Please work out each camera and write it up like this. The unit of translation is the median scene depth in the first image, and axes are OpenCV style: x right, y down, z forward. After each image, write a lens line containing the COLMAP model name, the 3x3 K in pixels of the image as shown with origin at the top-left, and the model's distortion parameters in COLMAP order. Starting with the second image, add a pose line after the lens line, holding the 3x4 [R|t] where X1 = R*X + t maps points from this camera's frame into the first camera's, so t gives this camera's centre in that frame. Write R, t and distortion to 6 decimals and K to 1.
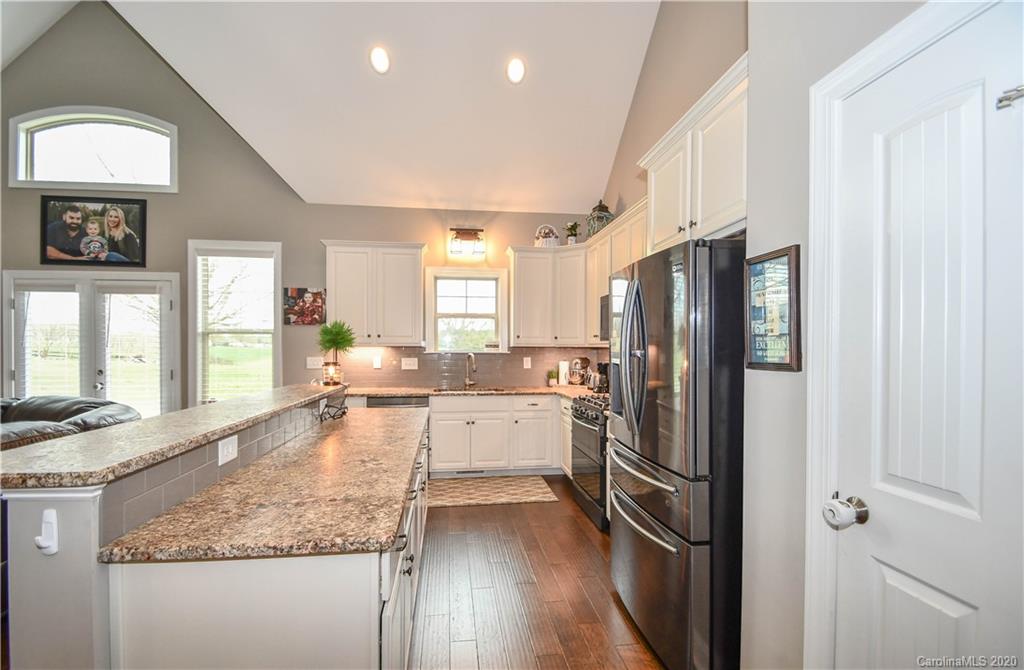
lens RADIAL K [[449.8, 0, 505.5], [0, 449.8, 352.8], [0, 0, 1]] dist [-0.002622, -0.005199]
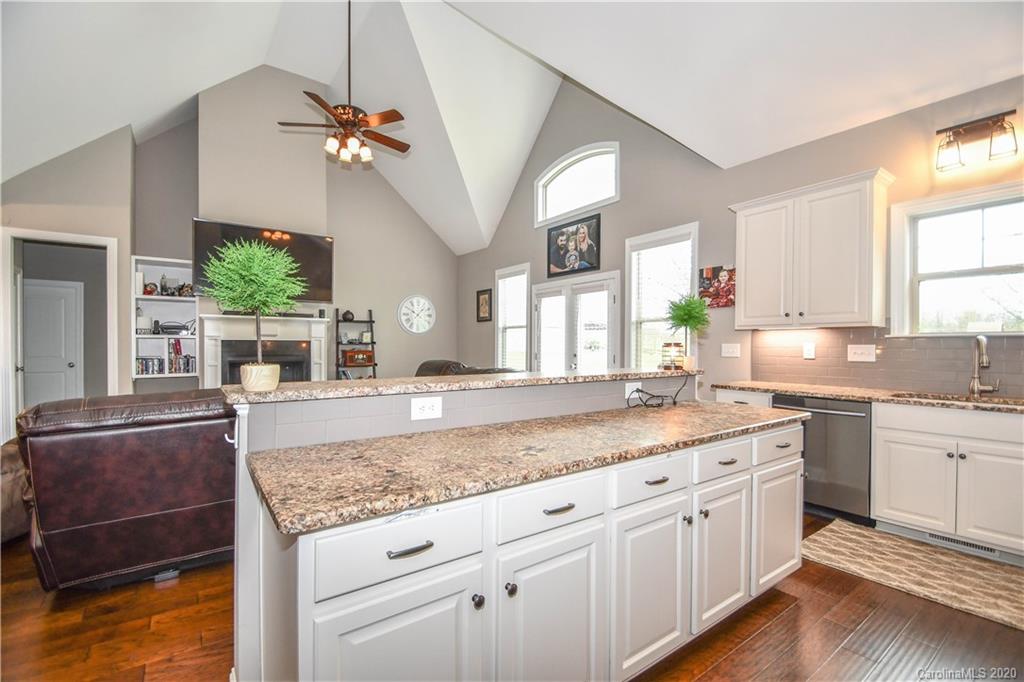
lens RADIAL K [[445.4, 0, 509.7], [0, 445.4, 351.1], [0, 0, 1]] dist [0.001071, -0.006419]
pose [[0.470378, 0.010236, -0.882406, 0.144422], [-0.009213, 0.999935, 0.006688, 0.023357], [0.882417, 0.004983, 0.470442, 0.226280]]
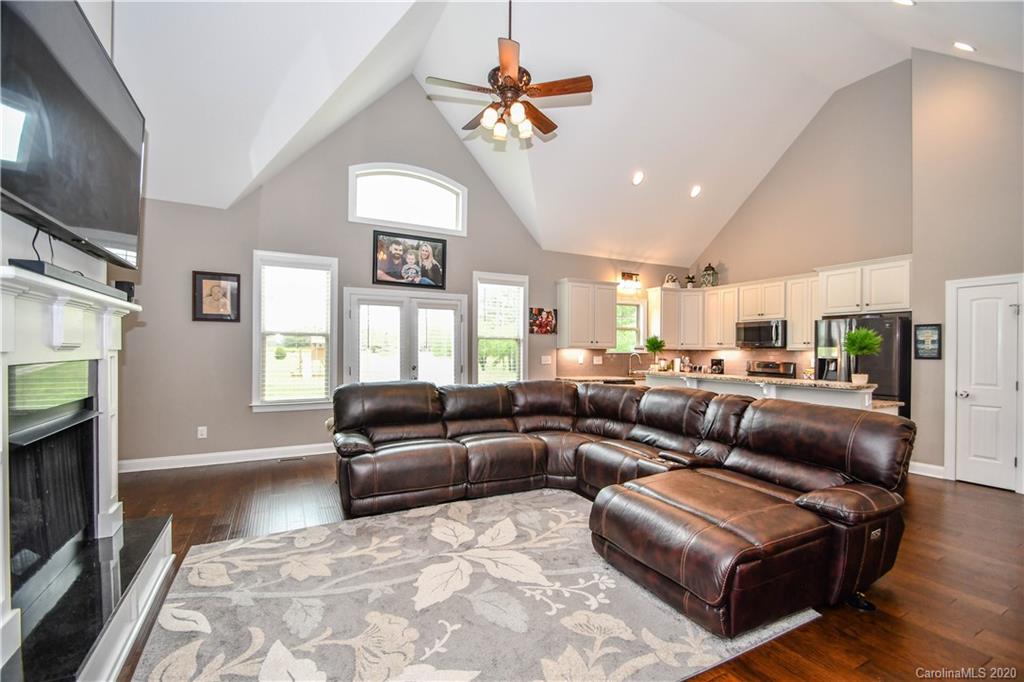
lens RADIAL K [[445.4, 0, 498.9], [0, 445.4, 356.6], [0, 0, 1]] dist [0.001071, -0.006419]
pose [[0.943409, -0.001844, 0.331626, -1.106849], [-0.002118, 0.999931, 0.011584, -0.004607], [-0.331624, -0.011631, 0.943340, -0.330870]]
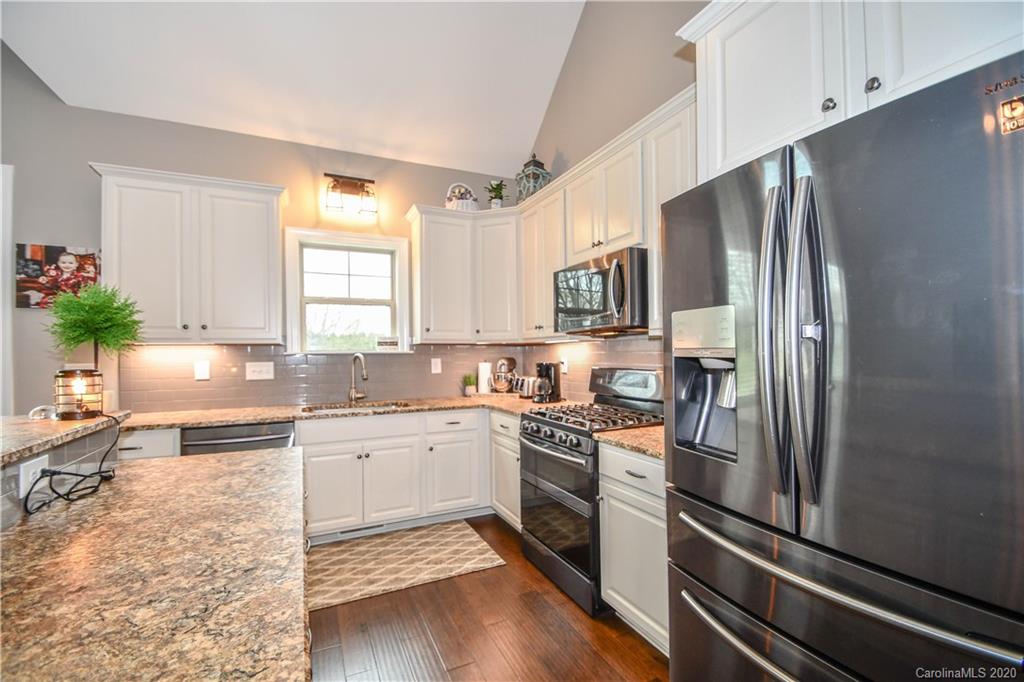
lens RADIAL K [[445.4, 0, 508.4], [0, 445.4, 349.2], [0, 0, 1]] dist [0.001071, -0.006419]
pose [[0.953970, -0.010749, 0.299710, -0.065771], [0.016305, 0.999738, -0.016043, 0.009731], [-0.299459, 0.020191, 0.953895, 0.287512]]
